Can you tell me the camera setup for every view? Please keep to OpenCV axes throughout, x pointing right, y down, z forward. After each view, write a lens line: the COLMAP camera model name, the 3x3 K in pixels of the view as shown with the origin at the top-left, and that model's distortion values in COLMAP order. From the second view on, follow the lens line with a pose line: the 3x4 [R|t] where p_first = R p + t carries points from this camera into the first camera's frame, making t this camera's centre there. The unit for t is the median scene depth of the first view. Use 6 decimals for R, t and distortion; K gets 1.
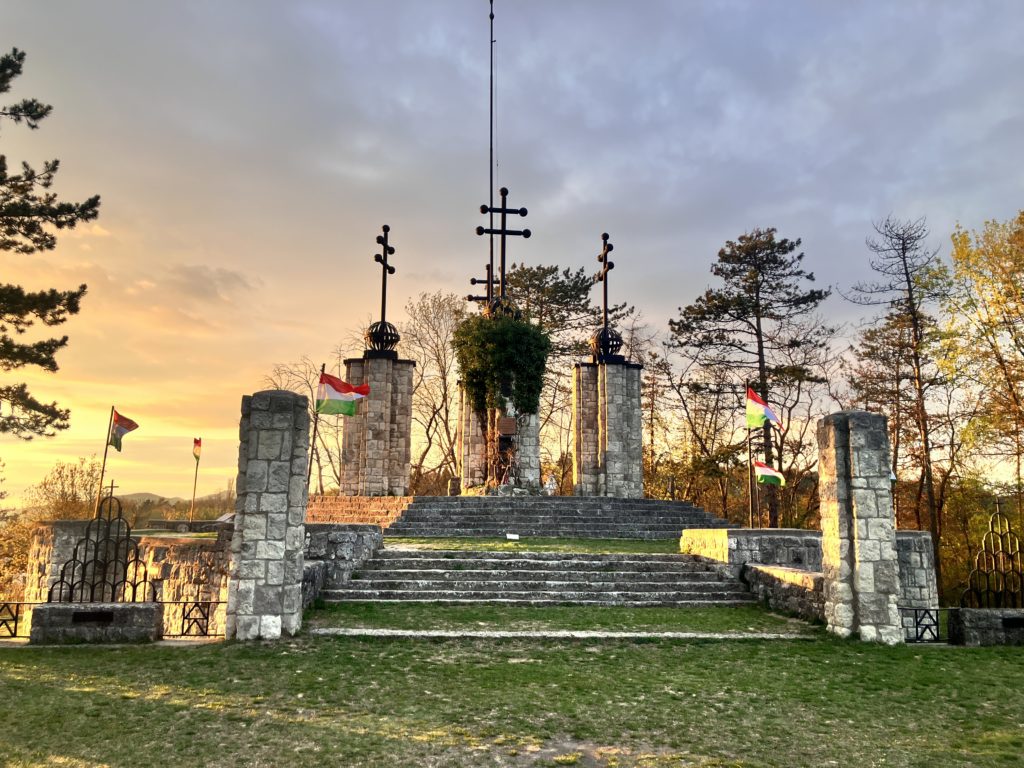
lens RADIAL K [[828.8, 0, 522.6], [0, 828.8, 363.2], [0, 0, 1]] dist [0.092493, 0.004139]
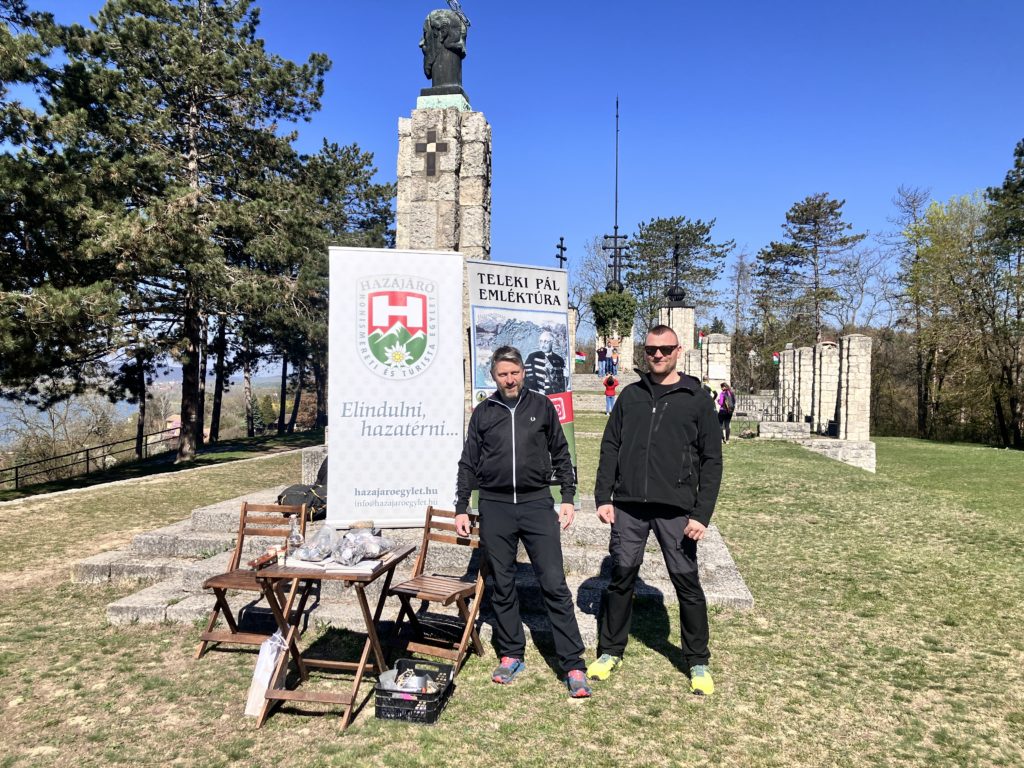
lens RADIAL K [[869.0, 0, 501.4], [0, 869.0, 377.1], [0, 0, 1]] dist [0.039894, -0.051029]
pose [[0.962880, 0.010570, -0.269723, 0.275598], [0.036971, 0.984652, 0.170569, -0.208912], [0.267387, -0.174209, 0.947711, -1.119209]]
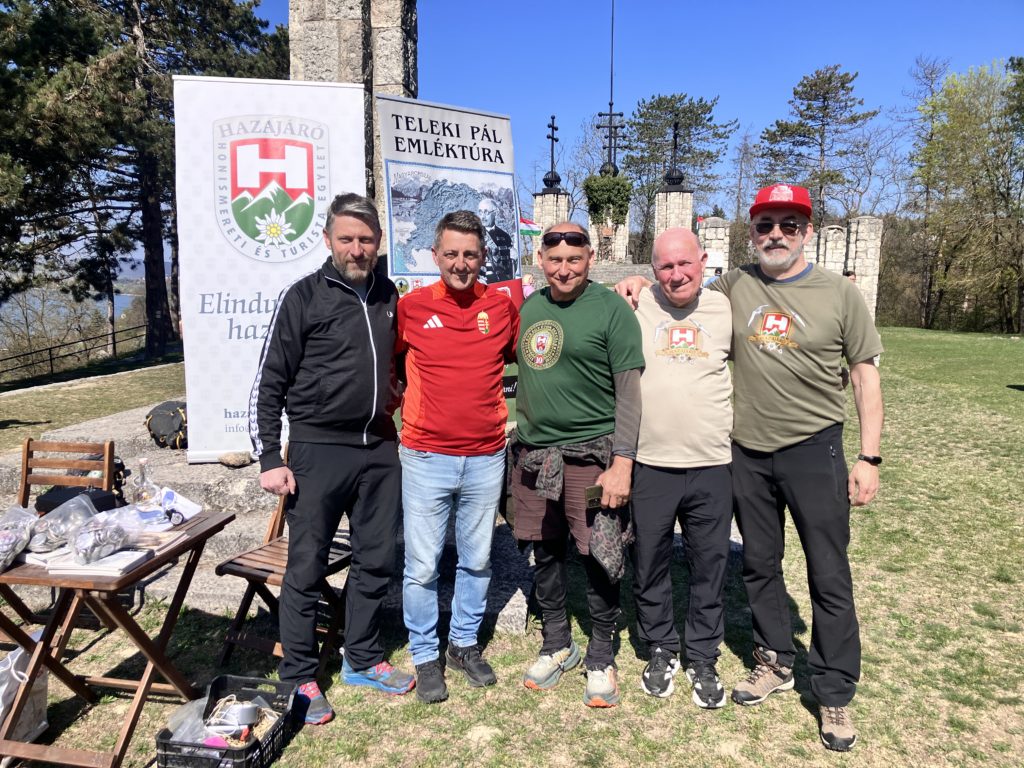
lens RADIAL K [[869.0, 0, 508.9], [0, 869.0, 404.4], [0, 0, 1]] dist [0.039894, -0.051029]
pose [[0.966156, 0.041712, -0.254562, 0.275337], [0.043246, 0.946681, 0.319257, -0.193270], [0.254306, -0.319461, 0.912838, -1.048415]]
